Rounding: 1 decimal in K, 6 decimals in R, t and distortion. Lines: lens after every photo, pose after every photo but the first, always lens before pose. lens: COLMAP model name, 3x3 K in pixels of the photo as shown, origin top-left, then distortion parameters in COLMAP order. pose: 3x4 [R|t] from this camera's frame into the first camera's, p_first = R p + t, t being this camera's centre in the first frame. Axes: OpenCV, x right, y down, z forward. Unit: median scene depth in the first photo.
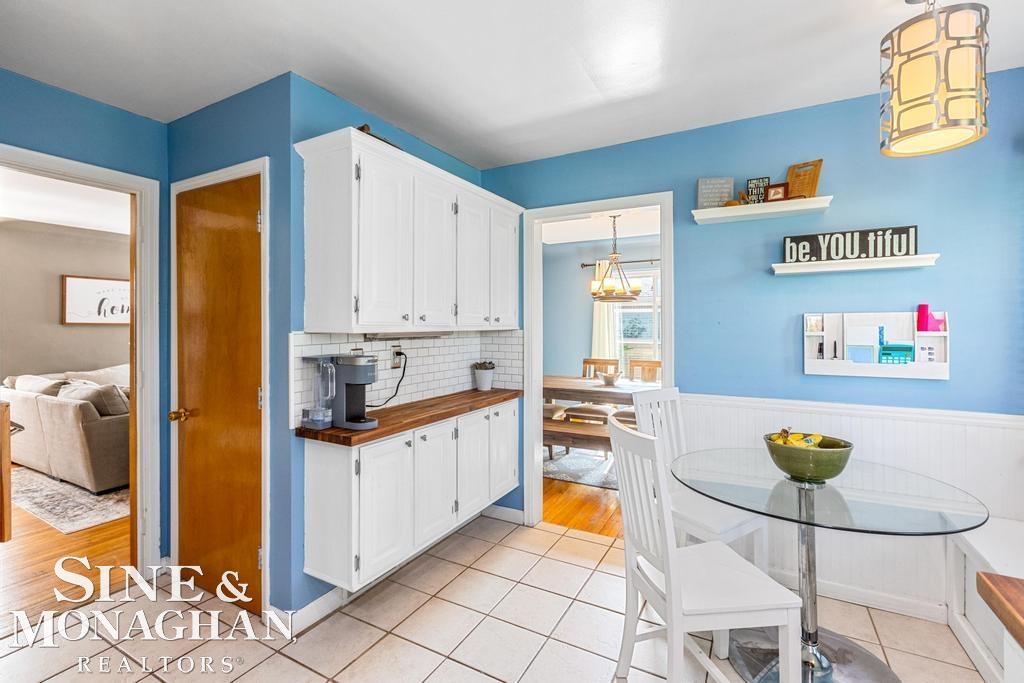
lens RADIAL K [[472.6, 0, 500.9], [0, 472.6, 325.4], [0, 0, 1]] dist [-0.002024, 0.000020]
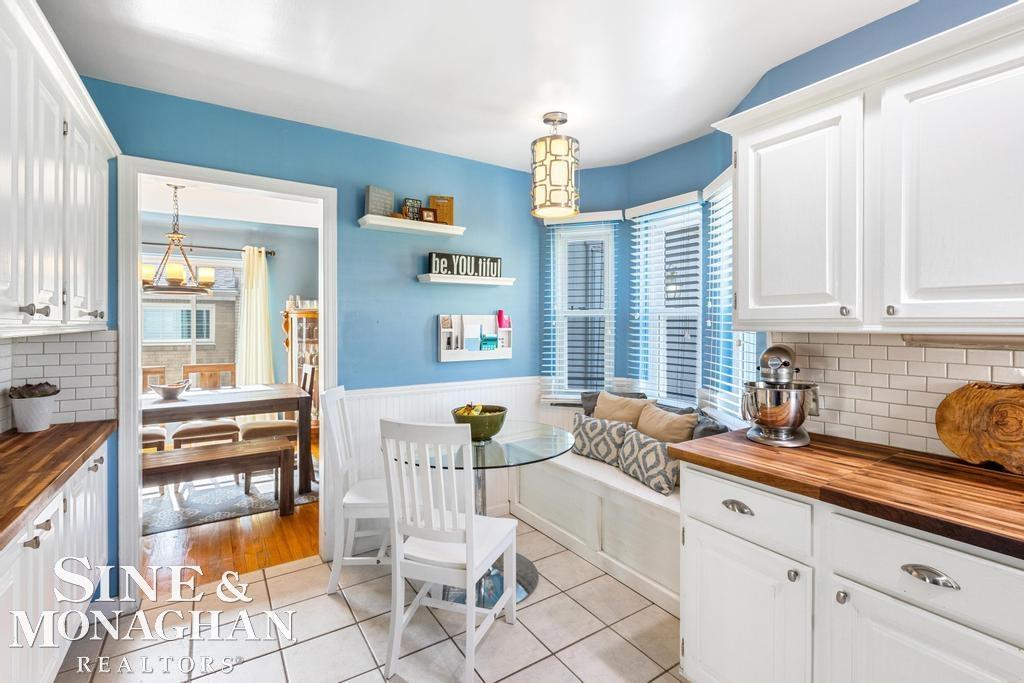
lens RADIAL K [[472.6, 0, 519.6], [0, 472.6, 327.3], [0, 0, 1]] dist [-0.002024, 0.000020]
pose [[0.454217, -0.007123, 0.890863, -0.403381], [-0.001193, 0.999962, 0.008603, -0.002181], [-0.890890, -0.004970, 0.454191, 0.237247]]
